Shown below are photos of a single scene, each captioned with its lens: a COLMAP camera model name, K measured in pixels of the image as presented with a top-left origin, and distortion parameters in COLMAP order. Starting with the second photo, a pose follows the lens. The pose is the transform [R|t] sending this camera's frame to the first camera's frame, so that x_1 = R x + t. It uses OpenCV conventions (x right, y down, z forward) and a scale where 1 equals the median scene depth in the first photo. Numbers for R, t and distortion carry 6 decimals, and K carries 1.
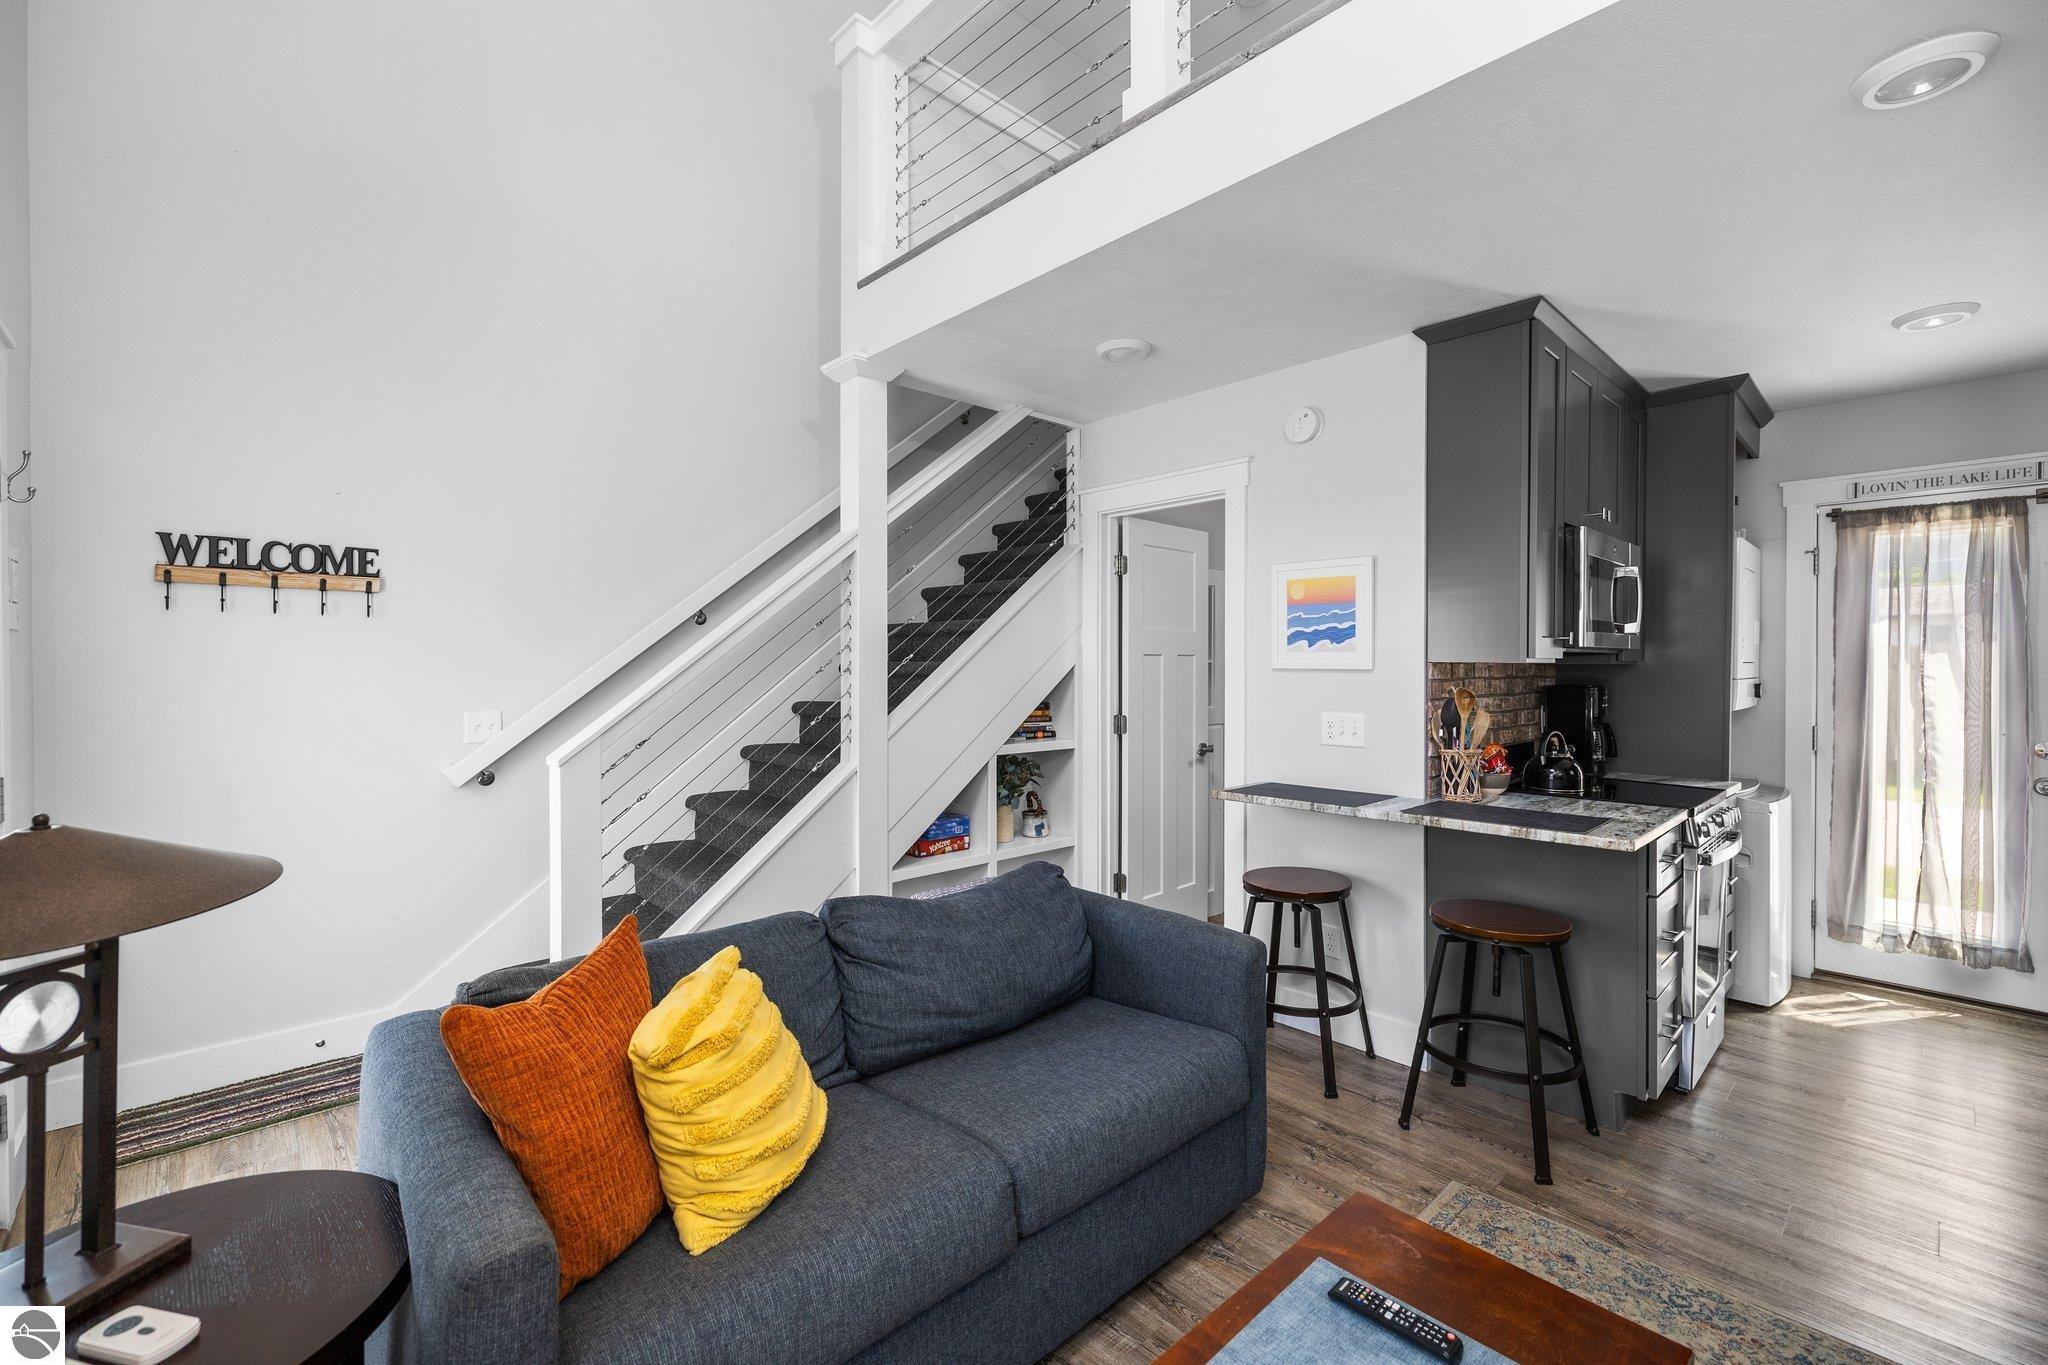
lens RADIAL K [[863.4, 0, 1018.2], [0, 863.4, 671.2], [0, 0, 1]] dist [0.003233, -0.000491]
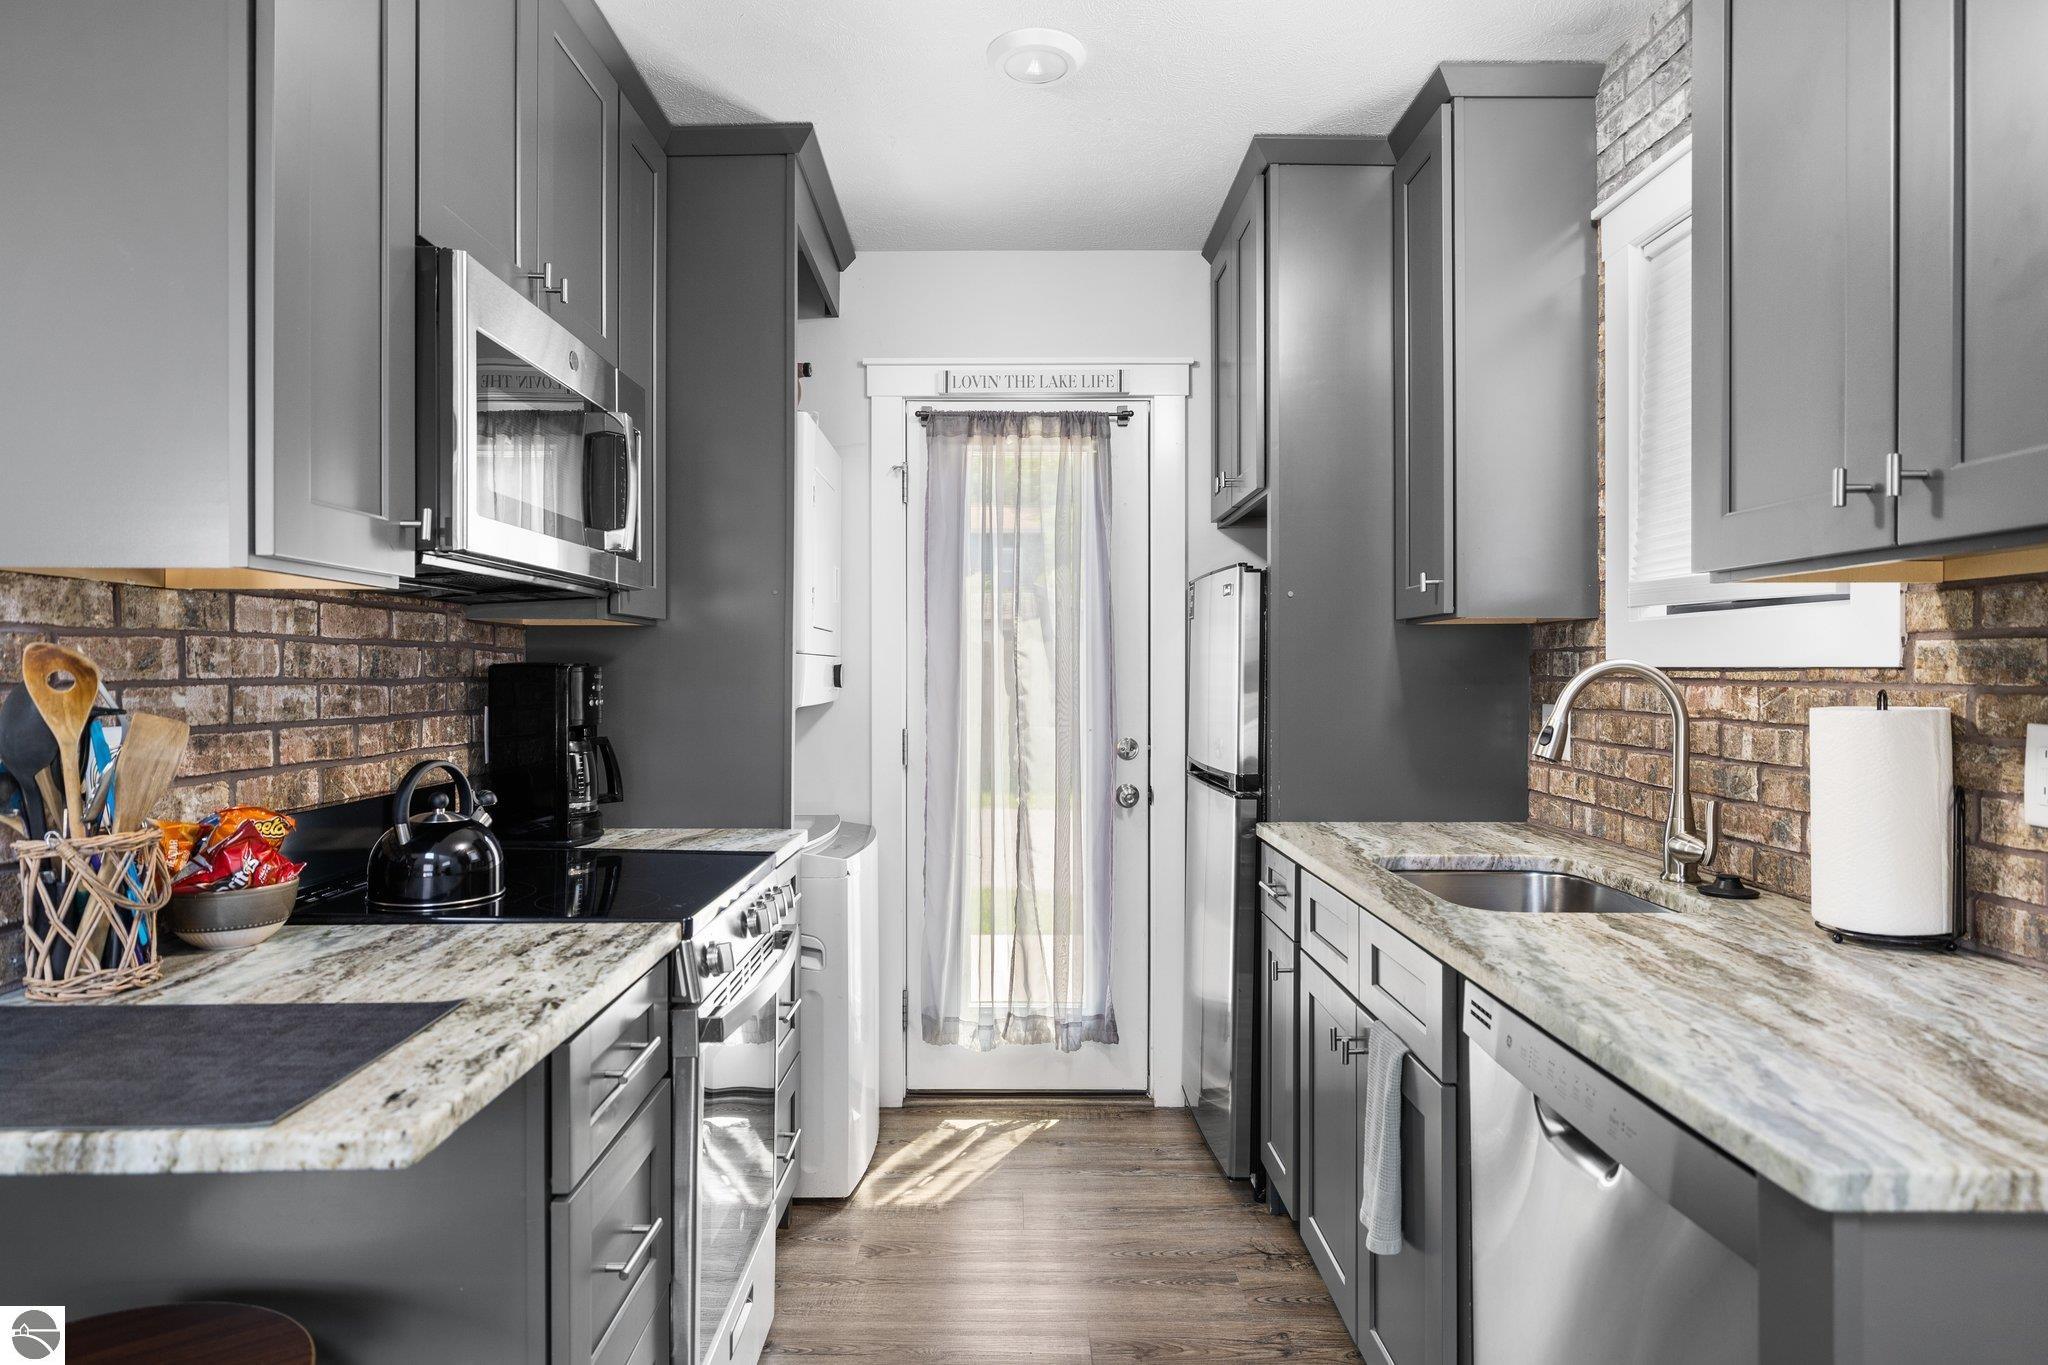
lens RADIAL K [[1141.8, 0, 1015.1], [0, 1141.8, 676.3], [0, 0, 1]] dist [0.004761, -0.001501]
pose [[0.678376, -0.003210, 0.734708, 0.365605], [0.005963, 0.999982, -0.001136, 0.027152], [-0.734691, 0.005152, 0.678383, 0.375218]]
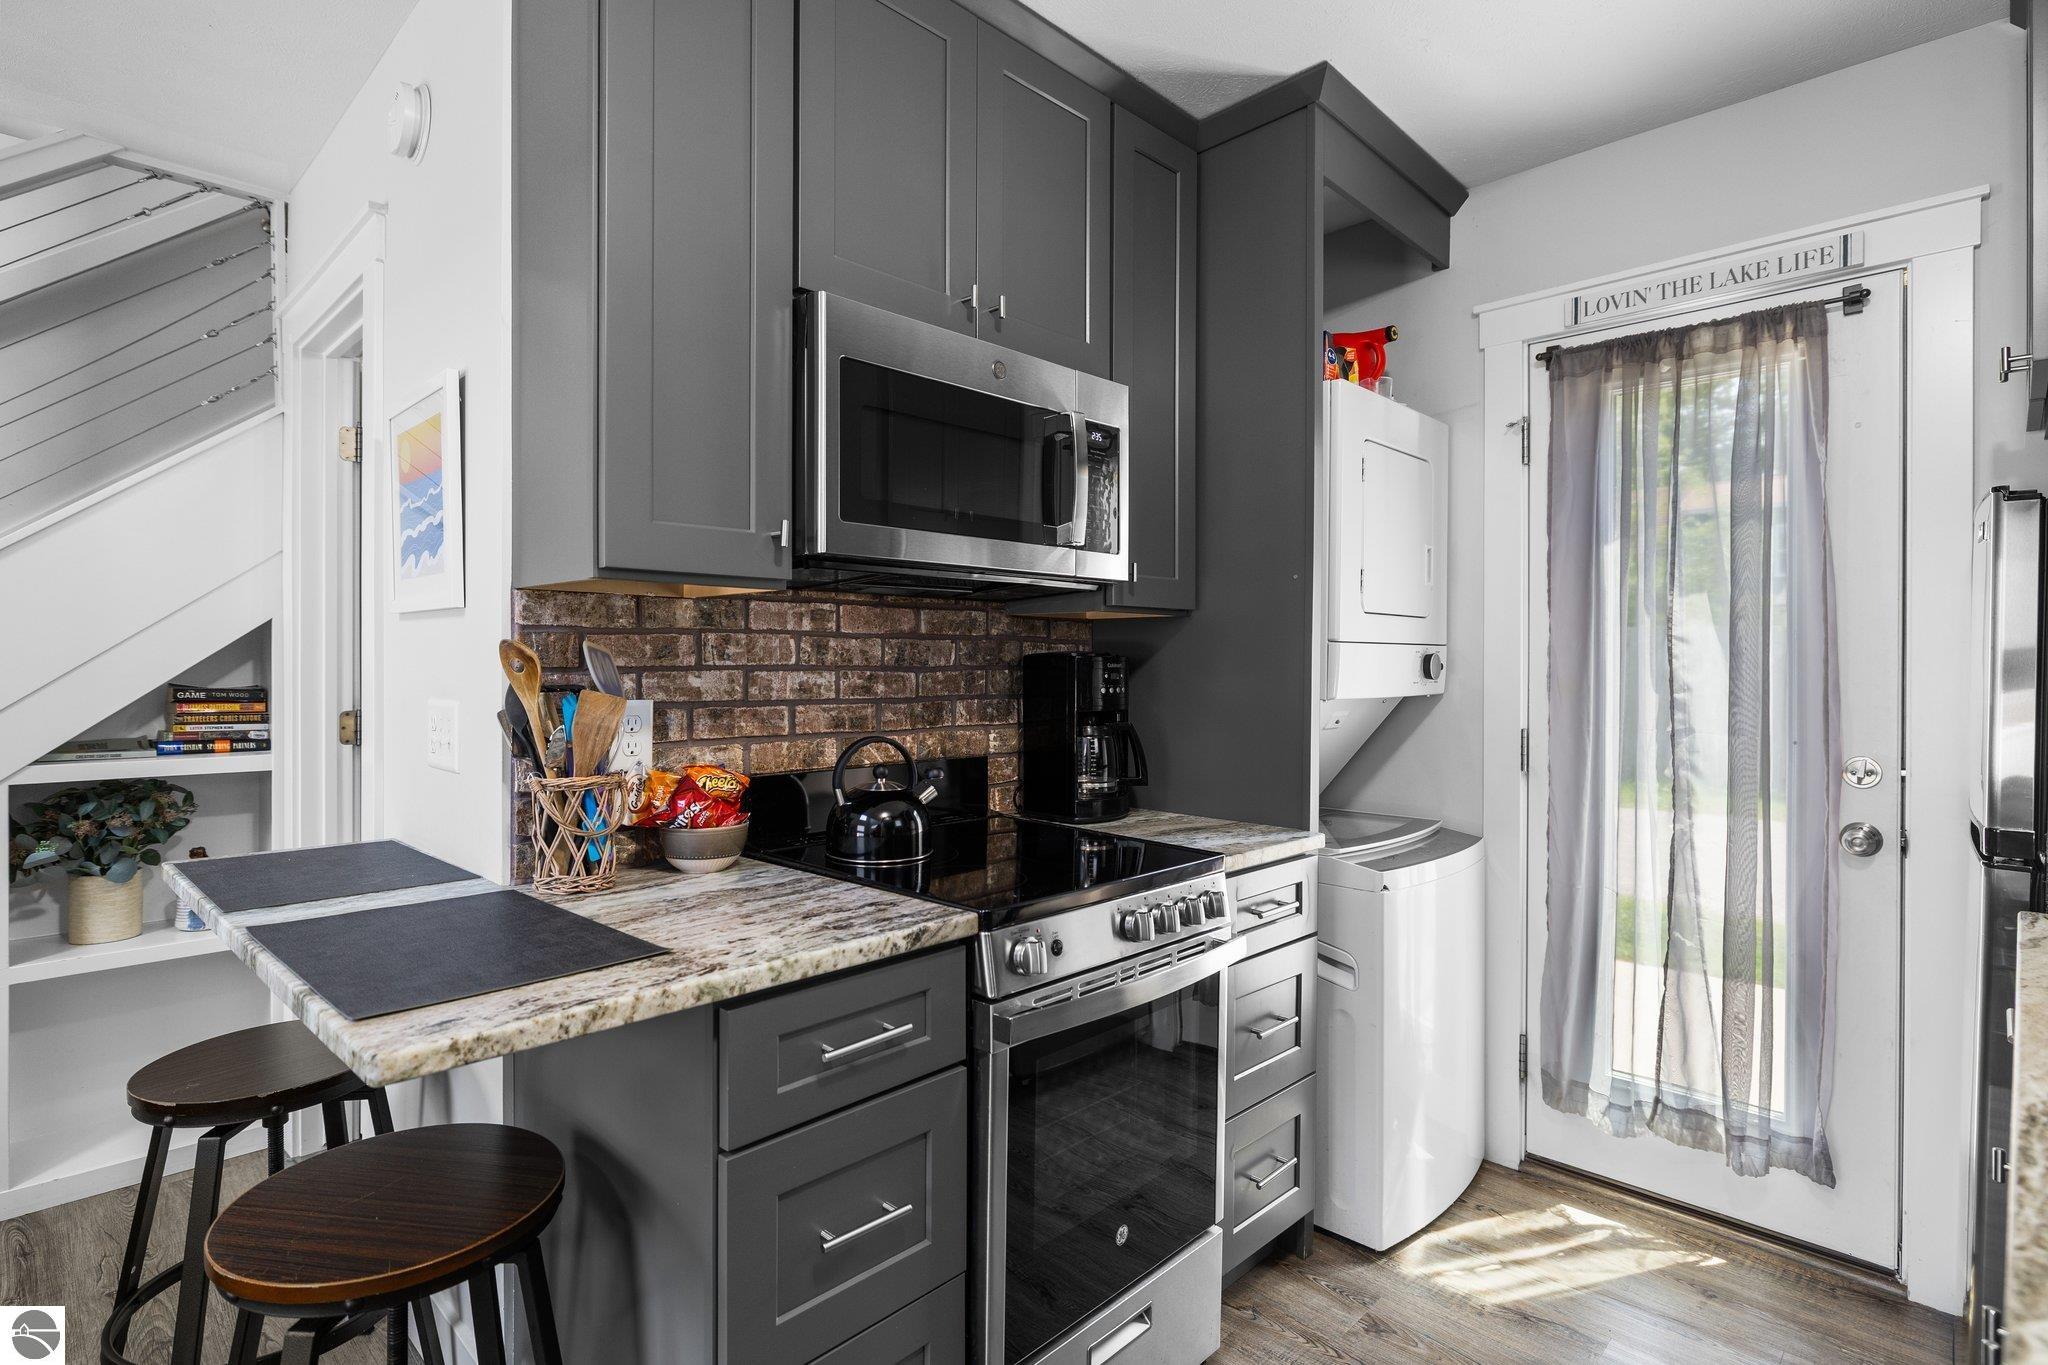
lens RADIAL K [[1027.1, 0, 1010.0], [0, 1027.1, 664.3], [0, 0, 1]] dist [-0.005384, 0.004110]
pose [[0.998950, 0.001844, 0.045782, 0.610721], [-0.001644, 0.999989, -0.004403, 0.027229], [-0.045790, 0.004323, 0.998942, 0.375636]]
